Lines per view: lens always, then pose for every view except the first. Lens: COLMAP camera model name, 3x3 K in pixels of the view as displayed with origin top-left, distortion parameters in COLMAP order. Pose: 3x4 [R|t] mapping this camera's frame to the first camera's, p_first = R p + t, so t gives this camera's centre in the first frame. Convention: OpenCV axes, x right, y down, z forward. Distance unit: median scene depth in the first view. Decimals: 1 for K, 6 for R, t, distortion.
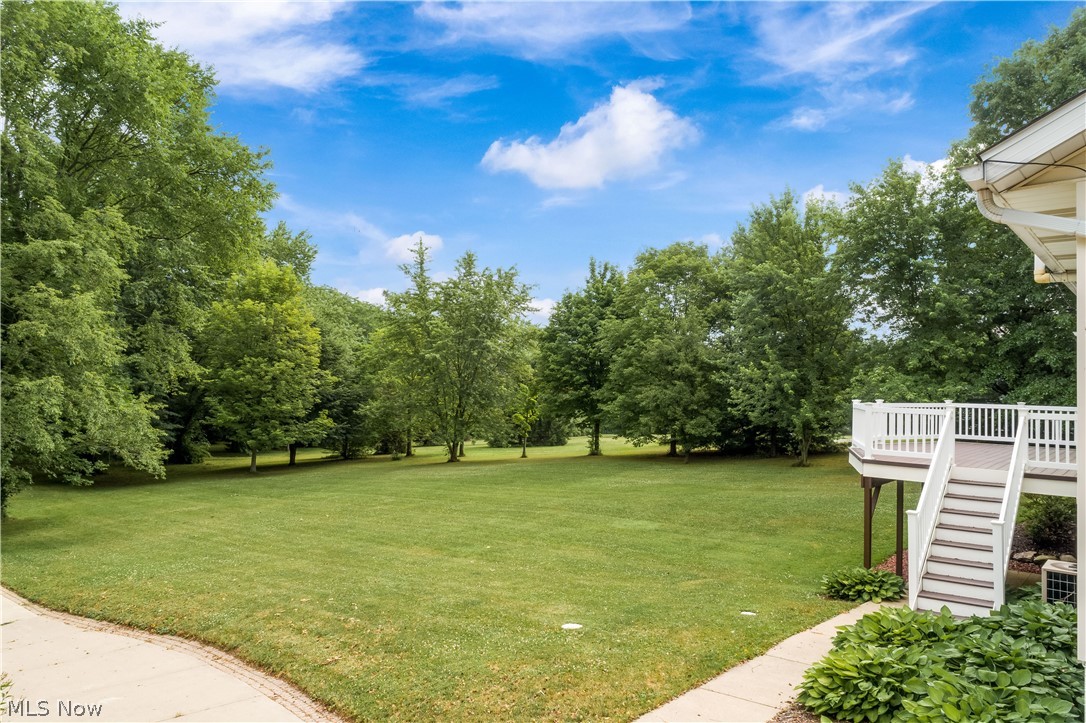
lens RADIAL K [[748.4, 0, 544.2], [0, 748.4, 372.0], [0, 0, 1]] dist [-0.015516, 0.010371]
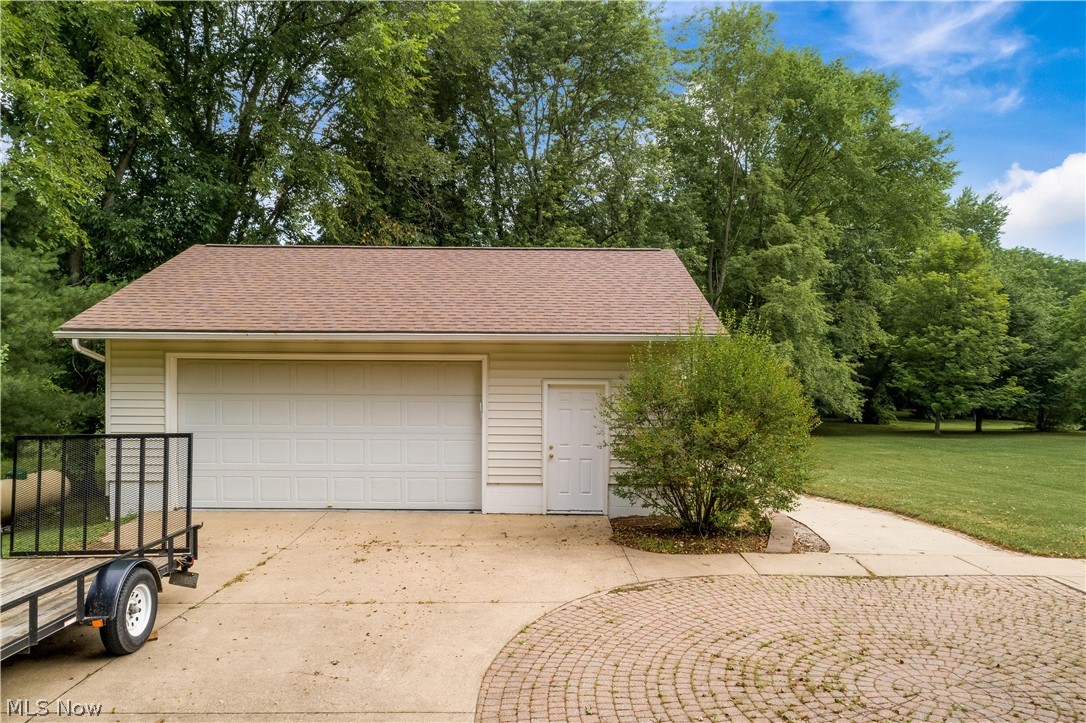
lens RADIAL K [[748.4, 0, 541.4], [0, 748.4, 363.3], [0, 0, 1]] dist [-0.015516, 0.010371]
pose [[0.650735, 0.004666, -0.759291, 0.049879], [0.014108, 0.999734, 0.018234, 0.006515], [0.759174, -0.022578, 0.650496, -0.117780]]
